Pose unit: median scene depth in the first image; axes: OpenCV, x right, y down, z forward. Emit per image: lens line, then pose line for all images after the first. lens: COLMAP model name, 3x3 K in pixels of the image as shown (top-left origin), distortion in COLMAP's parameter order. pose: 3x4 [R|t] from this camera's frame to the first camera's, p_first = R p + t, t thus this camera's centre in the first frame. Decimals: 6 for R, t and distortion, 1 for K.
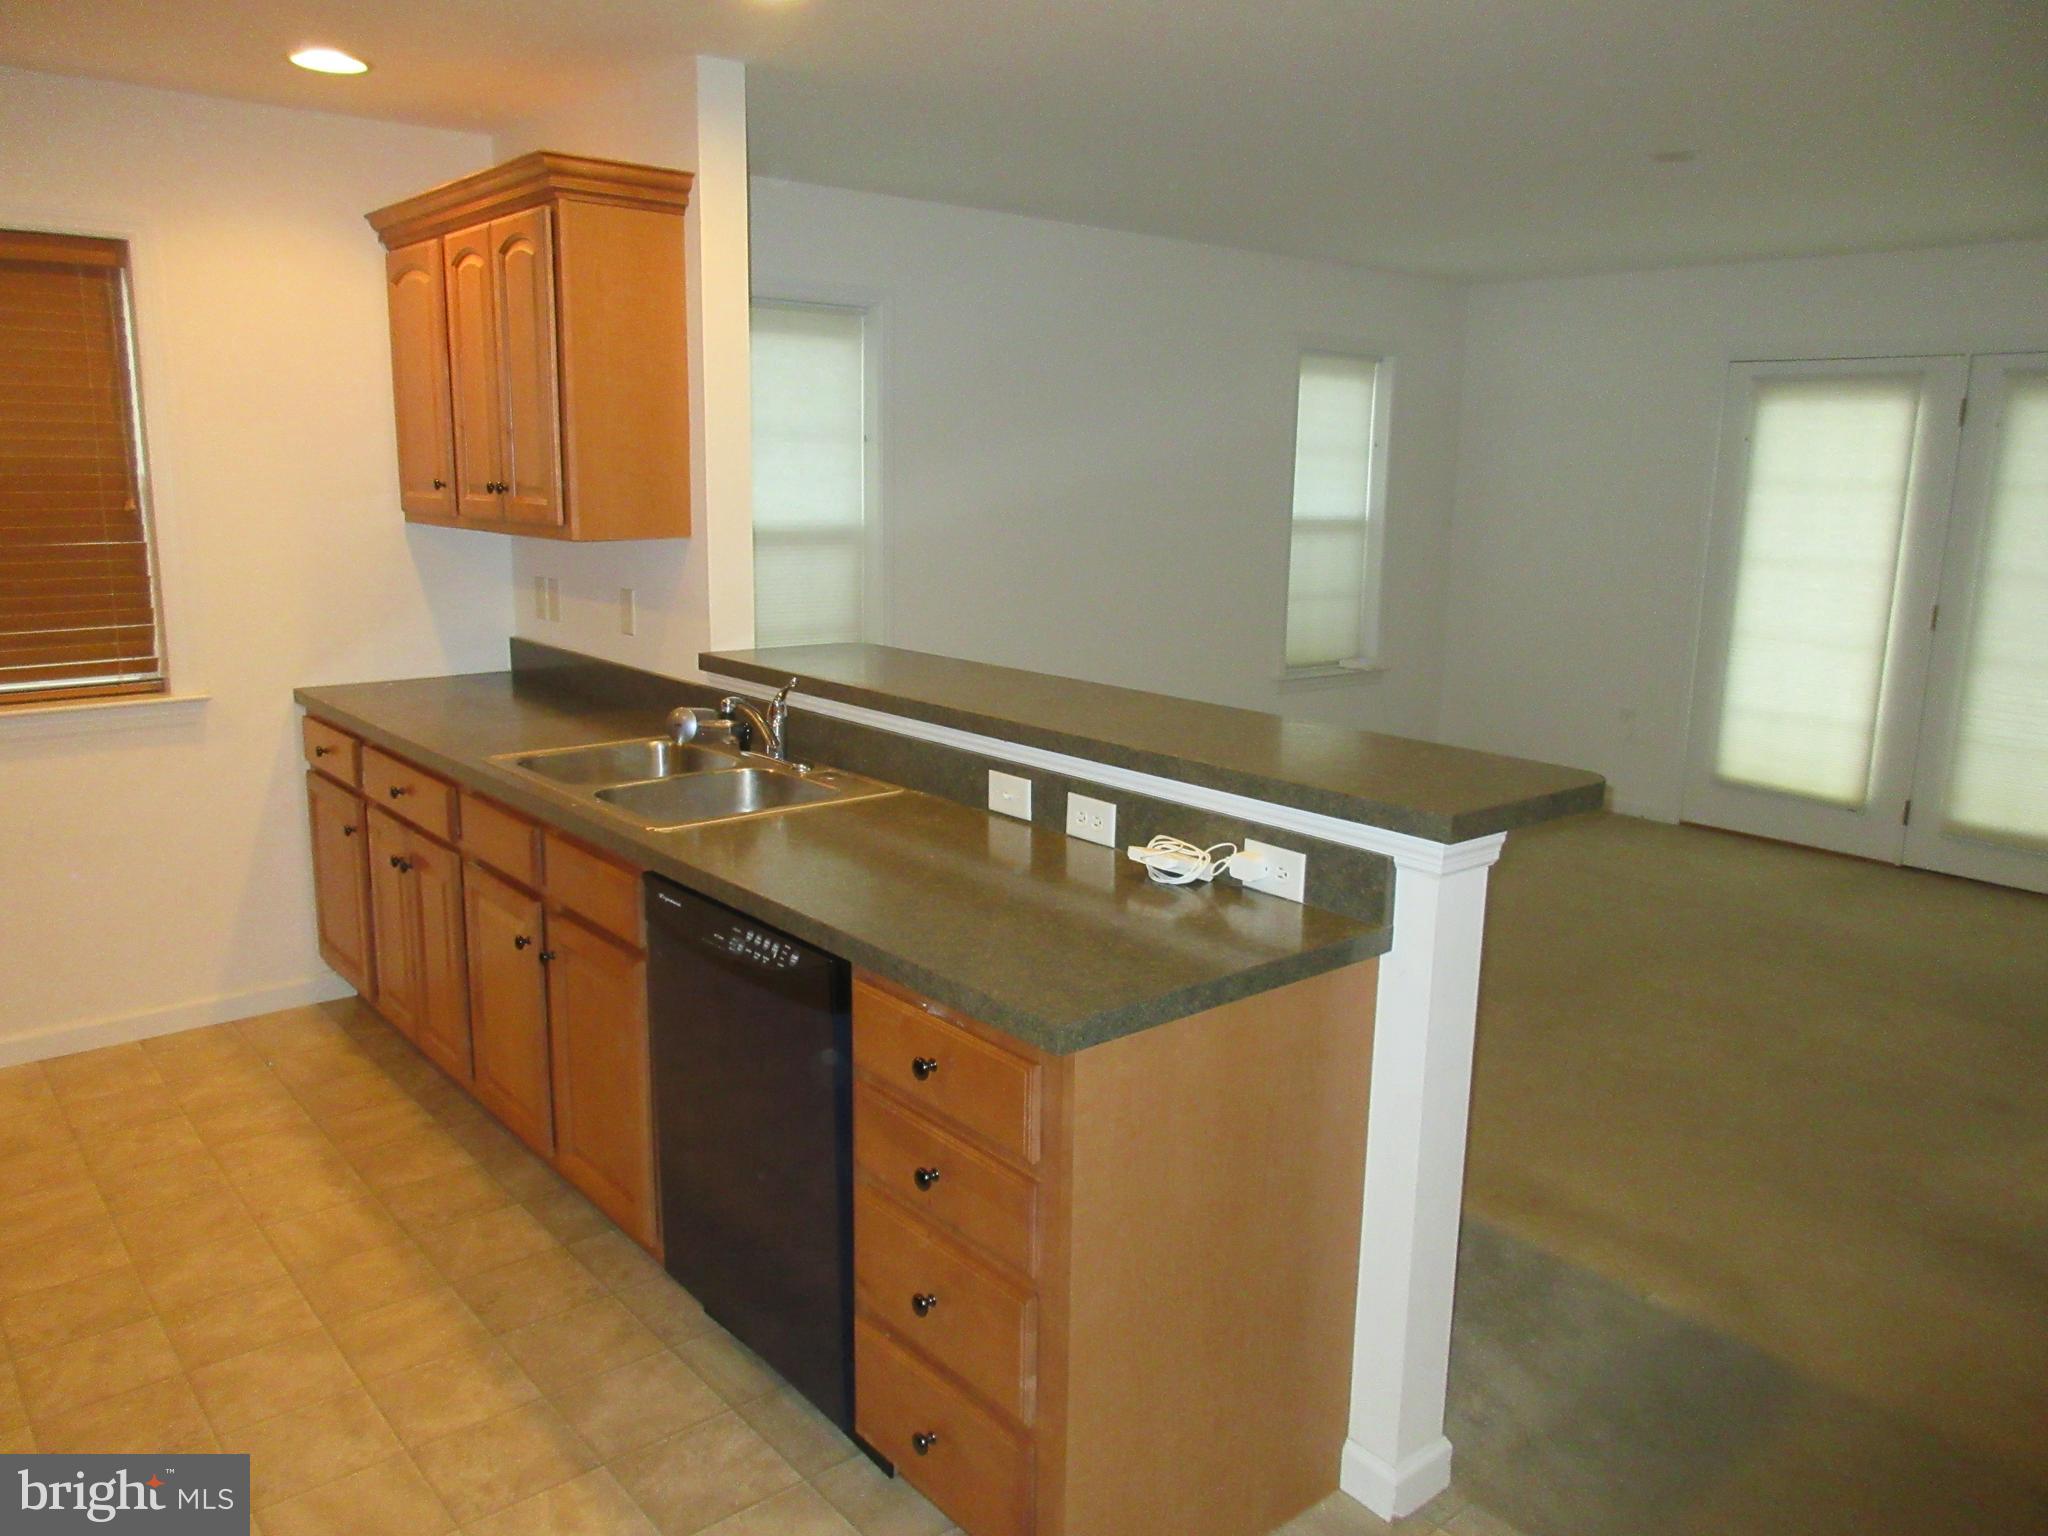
lens RADIAL K [[1504.5, 0, 1011.0], [0, 1504.5, 751.8], [0, 0, 1]] dist [-0.015642, 0.005237]
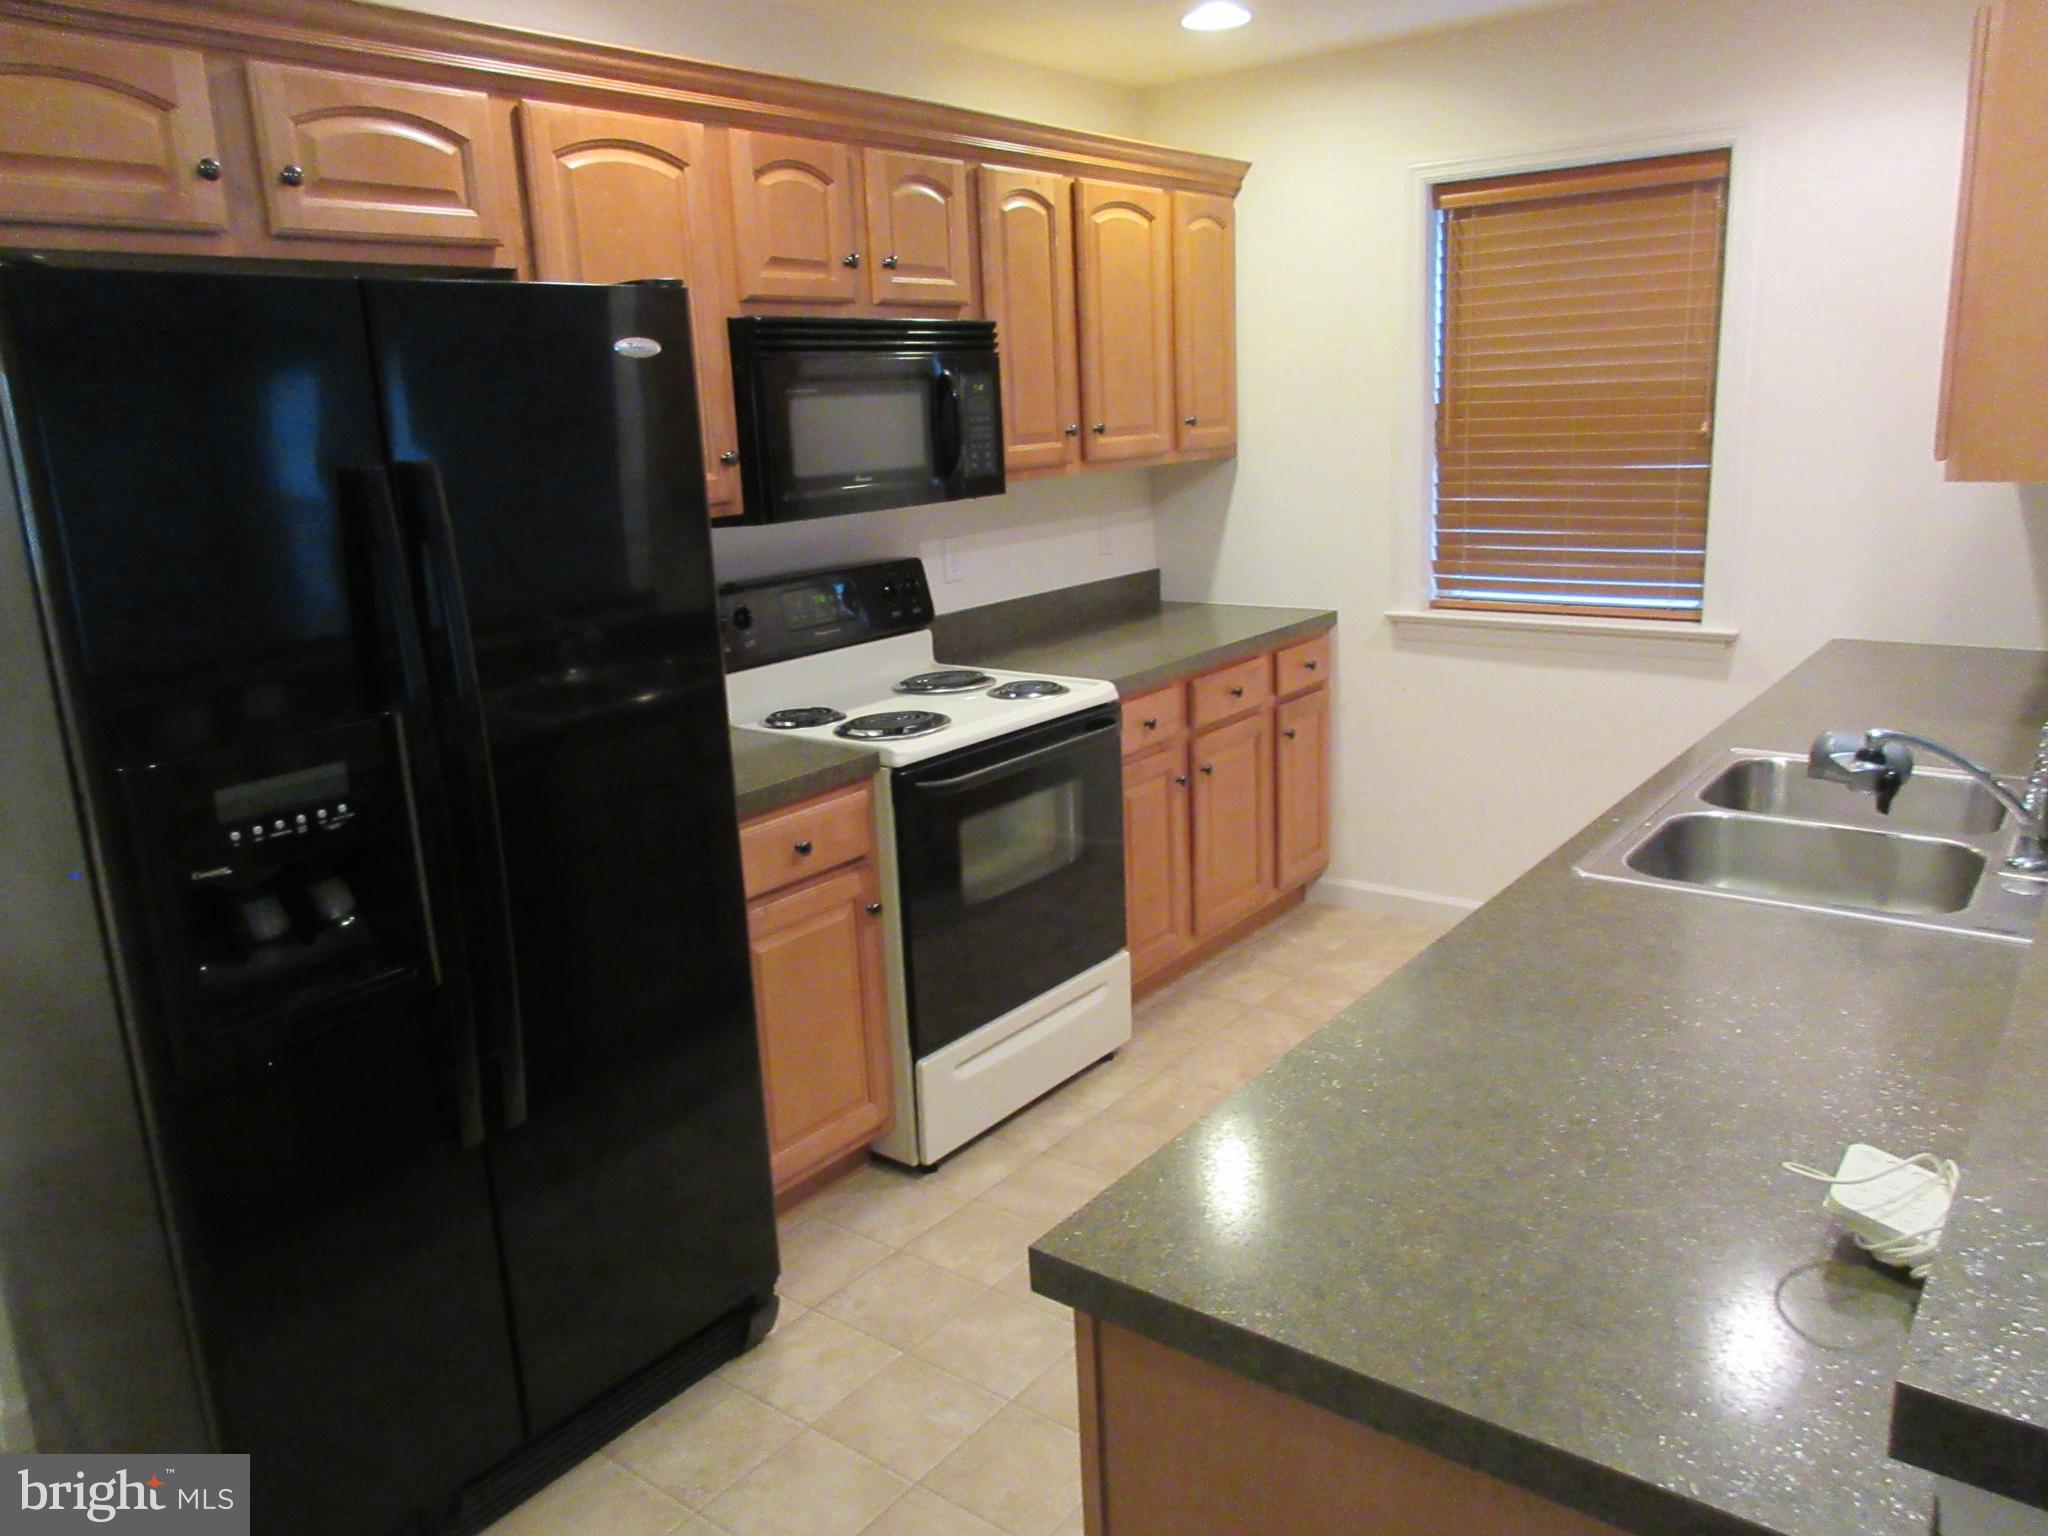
lens RADIAL K [[1504.5, 0, 1022.8], [0, 1504.5, 763.3], [0, 0, 1]] dist [-0.015642, 0.005237]
pose [[0.219158, 0.206796, -0.953522, 0.283894], [-0.146267, 0.973200, 0.177446, -0.060188], [0.964663, 0.100580, 0.243533, 0.357179]]
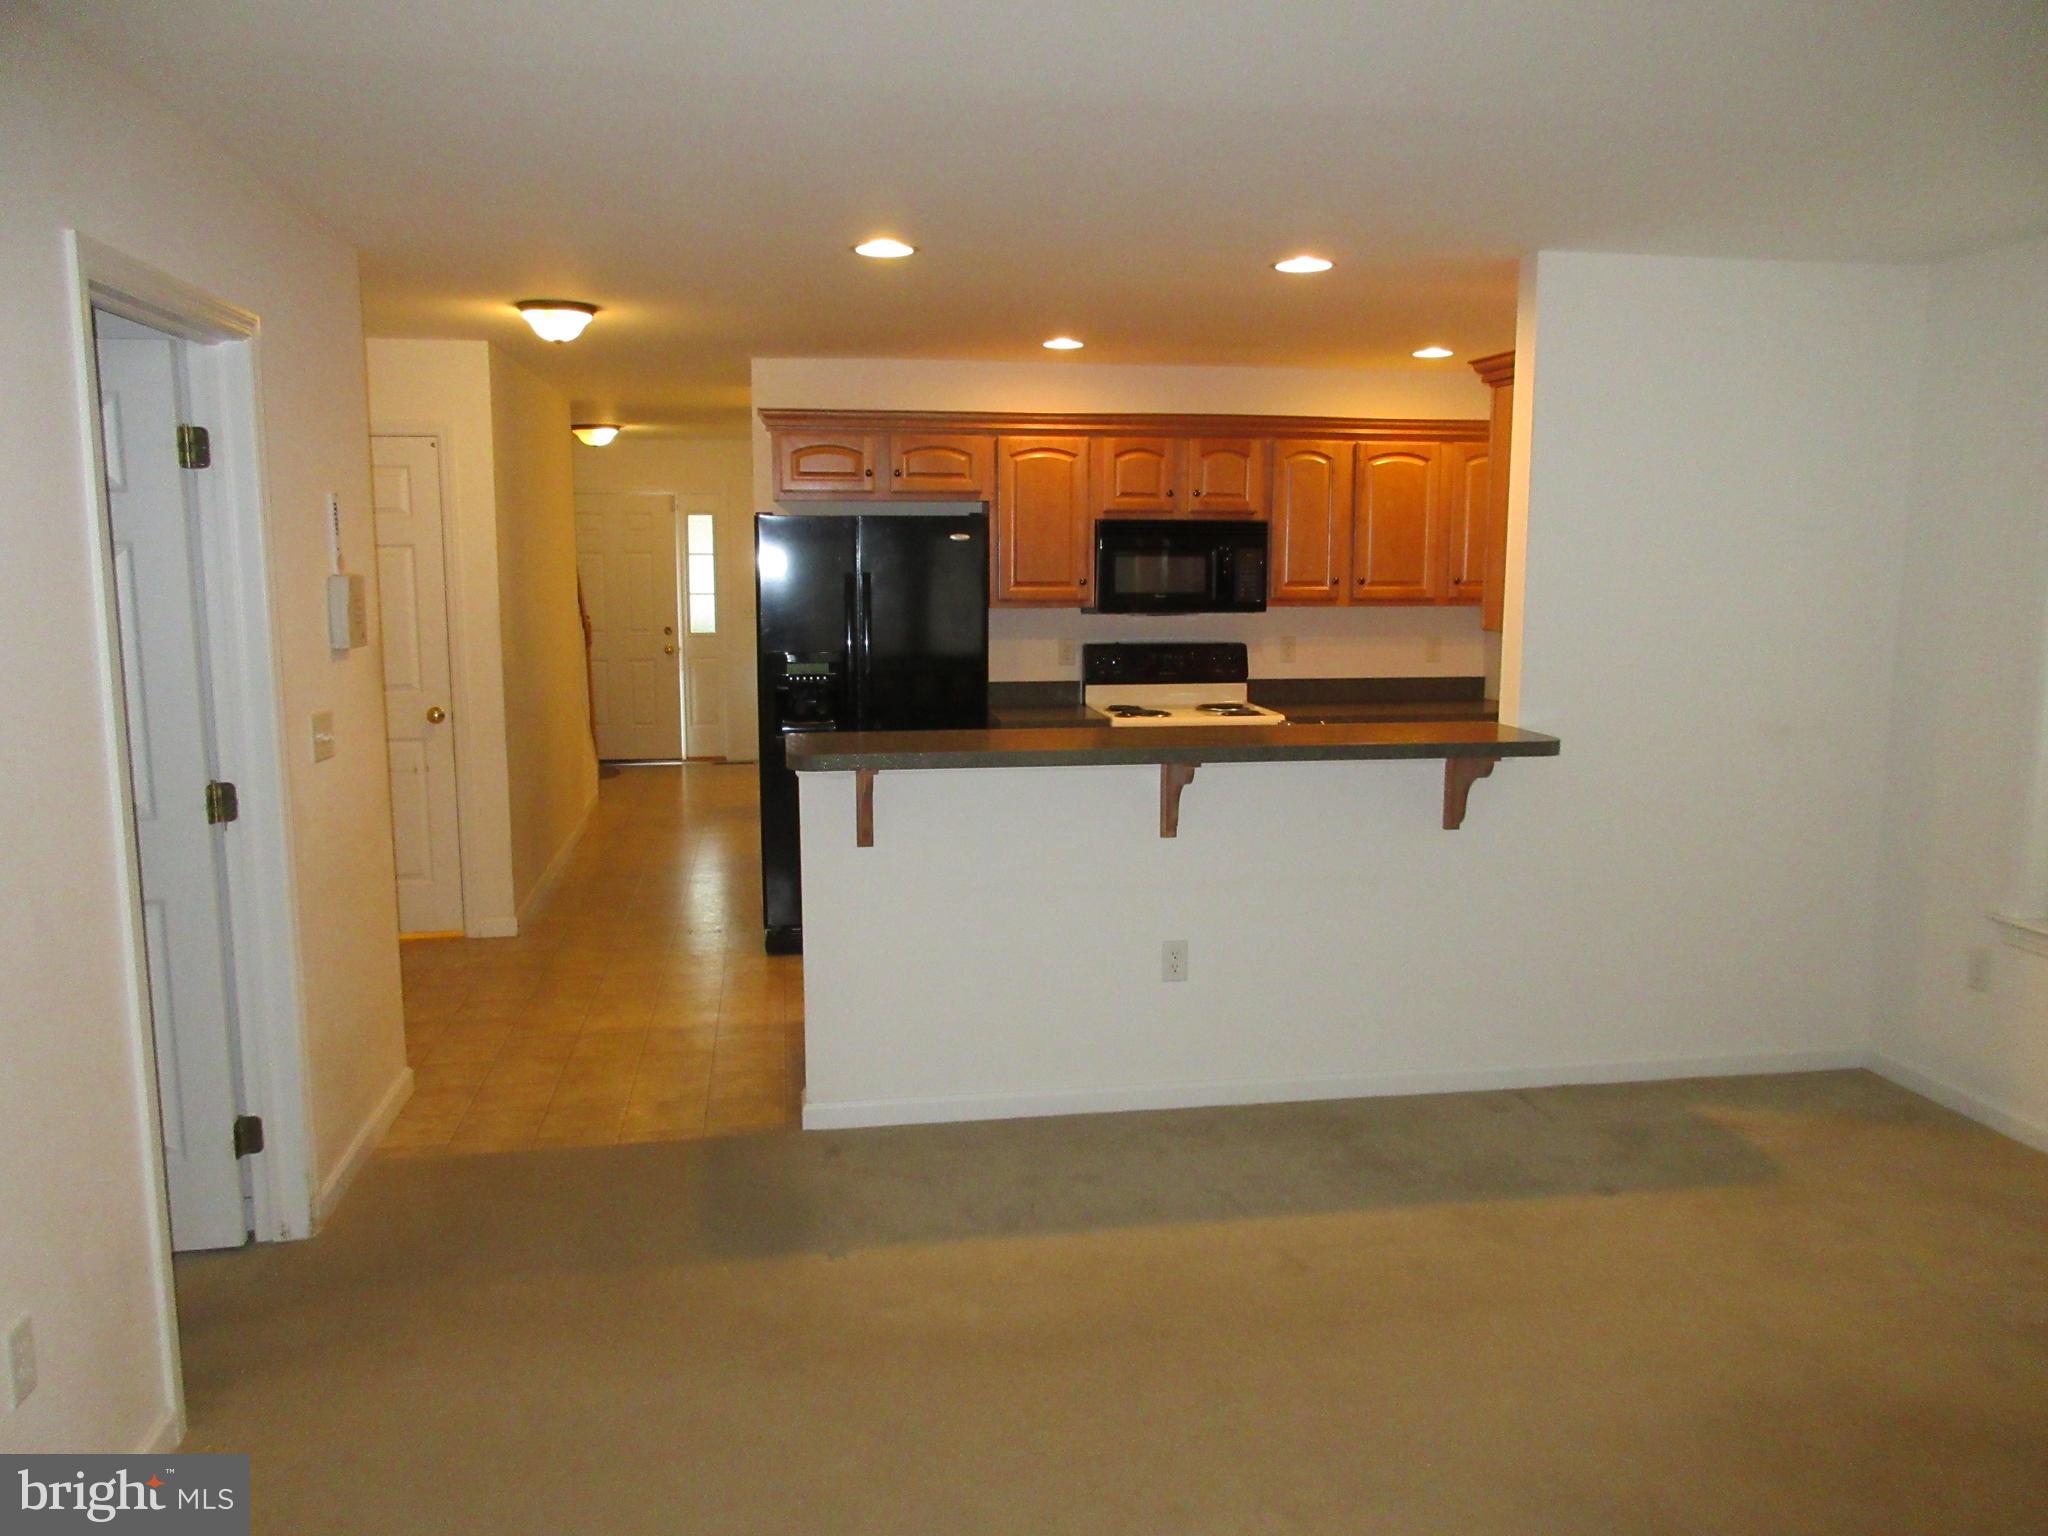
lens RADIAL K [[1504.5, 0, 1020.0], [0, 1504.5, 768.3], [0, 0, 1]] dist [-0.015642, 0.005237]
pose [[-0.508682, 0.107982, -0.854156, 0.994237], [-0.179848, 0.956889, 0.228075, -0.224775], [0.841961, 0.269636, -0.467332, 1.164764]]
